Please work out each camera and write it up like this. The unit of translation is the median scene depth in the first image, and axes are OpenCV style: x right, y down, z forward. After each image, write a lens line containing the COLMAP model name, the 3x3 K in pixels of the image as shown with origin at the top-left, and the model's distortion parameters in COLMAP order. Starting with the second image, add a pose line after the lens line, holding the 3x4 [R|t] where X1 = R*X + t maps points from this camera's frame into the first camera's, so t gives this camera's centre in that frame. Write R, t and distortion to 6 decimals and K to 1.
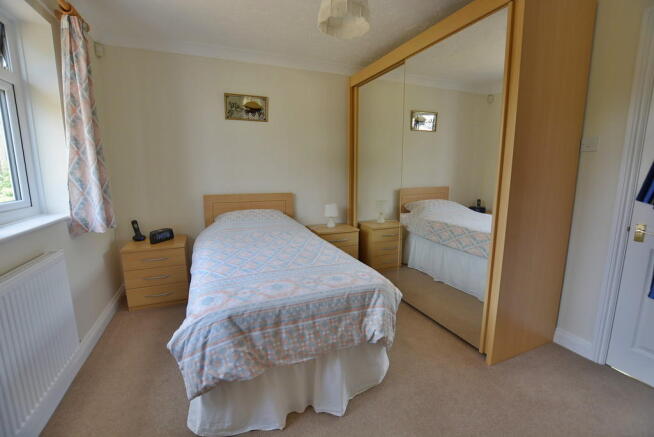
lens RADIAL K [[289.3, 0, 329.5], [0, 289.3, 216.9], [0, 0, 1]] dist [-0.025912, 0.000024]
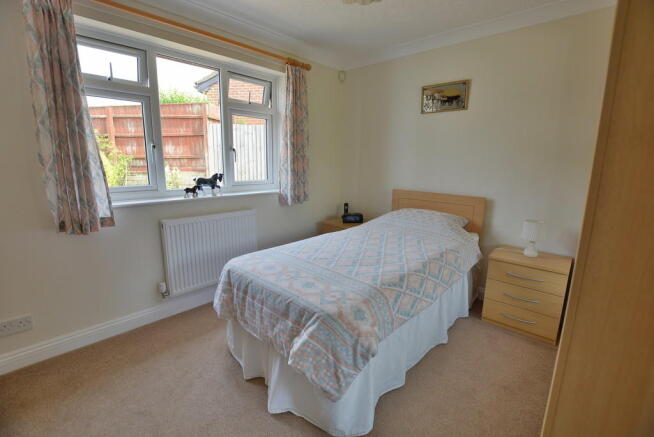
lens RADIAL K [[289.3, 0, 329.5], [0, 289.3, 216.9], [0, 0, 1]] dist [-0.025912, 0.000024]
pose [[0.418440, 0.175414, -0.891144, 0.704967], [-0.161842, 0.979870, 0.116885, -0.099984], [0.893709, 0.095316, 0.438406, 0.531154]]
